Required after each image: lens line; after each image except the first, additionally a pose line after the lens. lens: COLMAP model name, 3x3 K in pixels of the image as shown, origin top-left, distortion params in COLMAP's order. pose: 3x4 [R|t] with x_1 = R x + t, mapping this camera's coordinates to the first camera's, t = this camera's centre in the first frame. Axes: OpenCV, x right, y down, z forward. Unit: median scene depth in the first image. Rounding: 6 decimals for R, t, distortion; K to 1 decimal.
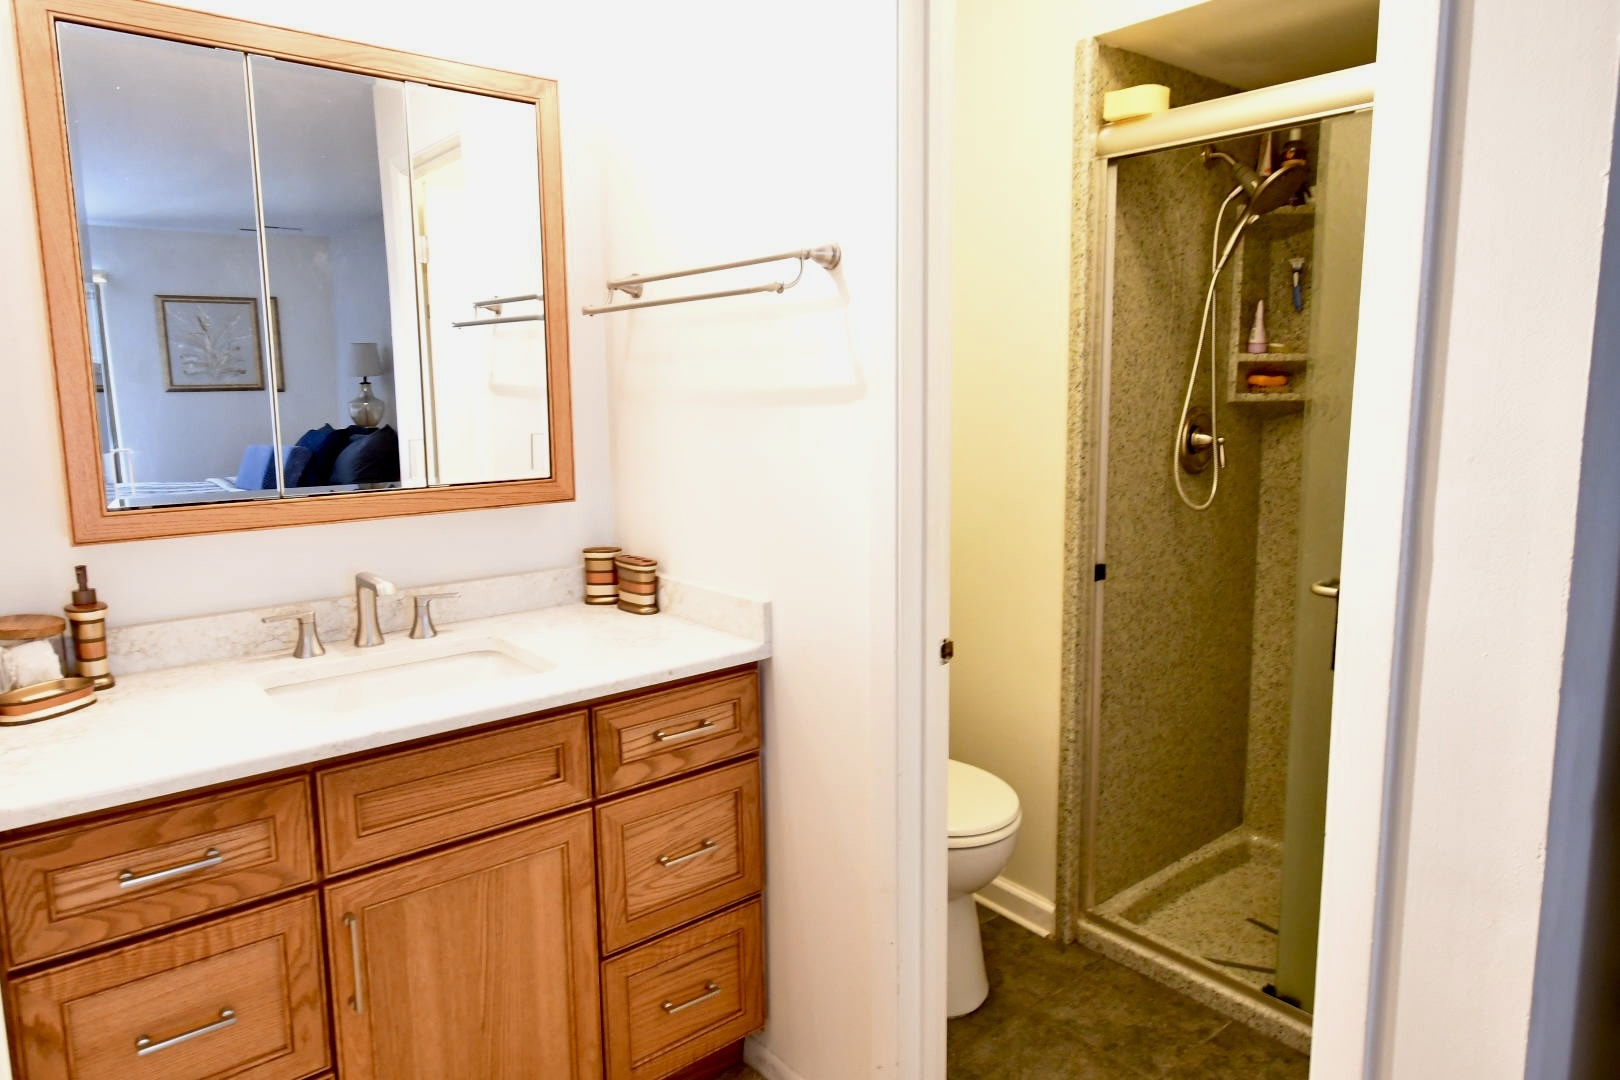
lens RADIAL K [[1036.3, 0, 809.1], [0, 1036.3, 534.2], [0, 0, 1]] dist [0.003038, 0.000773]
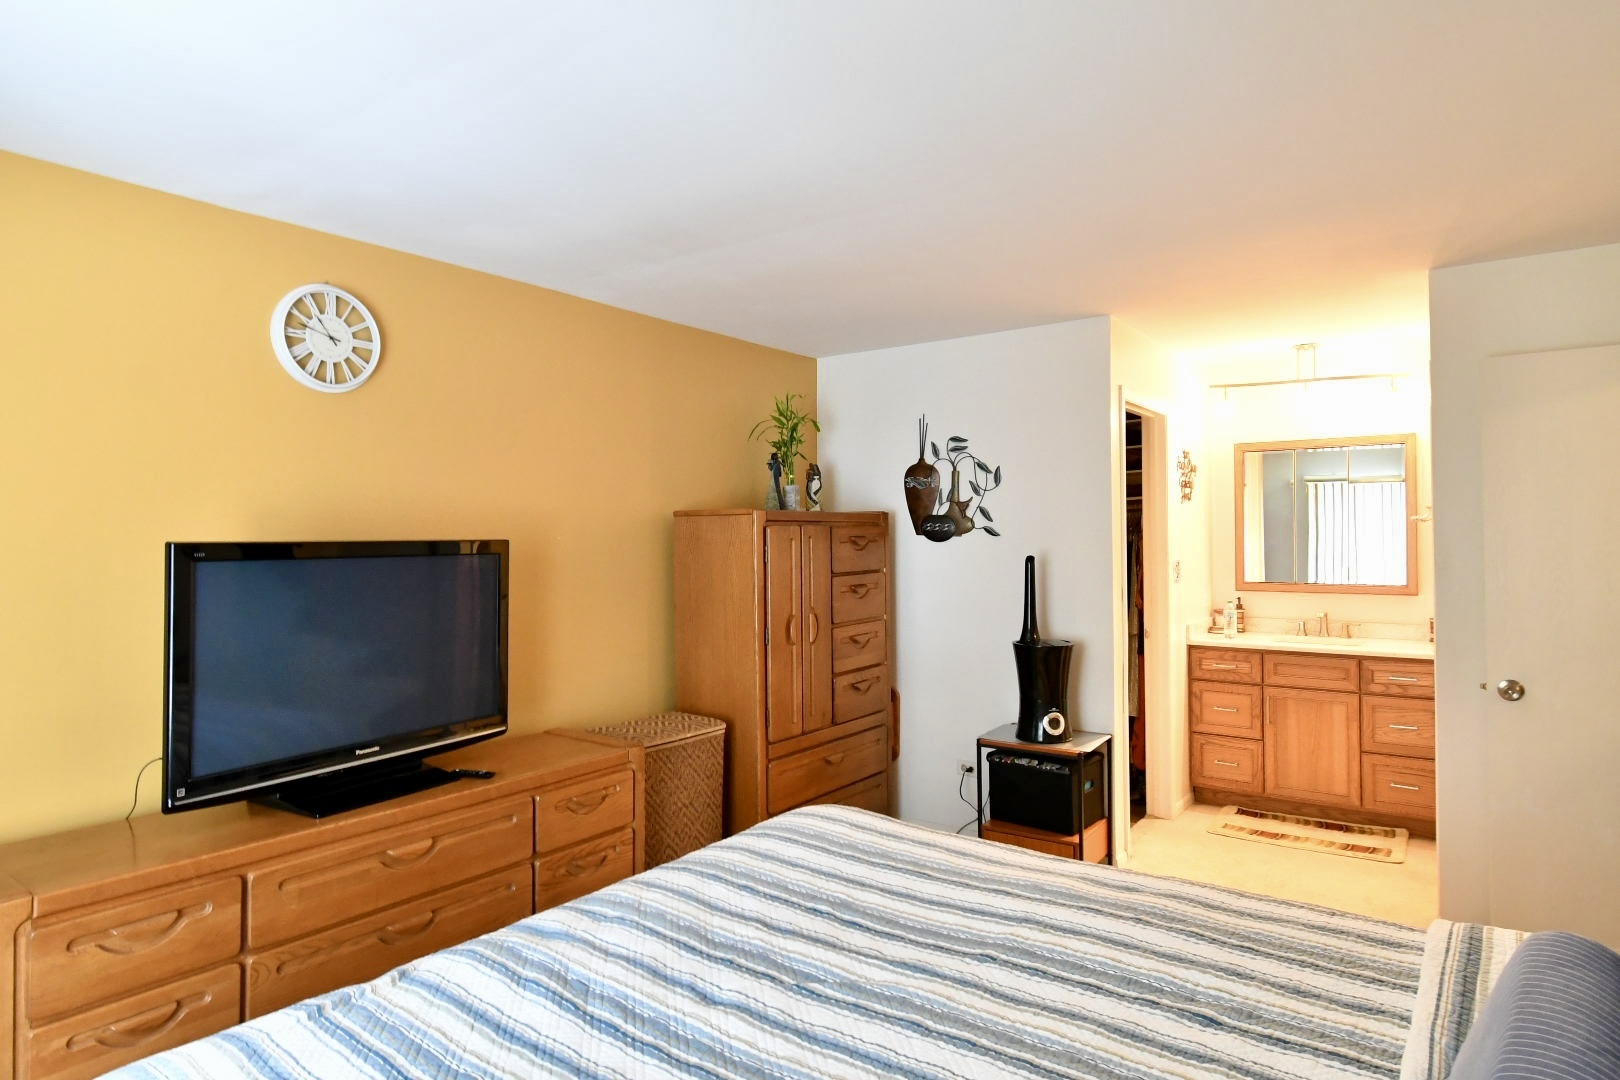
lens RADIAL K [[933.9, 0, 807.1], [0, 933.9, 534.8], [0, 0, 1]] dist [0.003471, 0.000125]
pose [[0.218398, -0.000108, -0.975860, 2.233128], [-0.133892, 0.990539, -0.030075, 0.117577], [0.966631, 0.137228, 0.216318, -1.248819]]
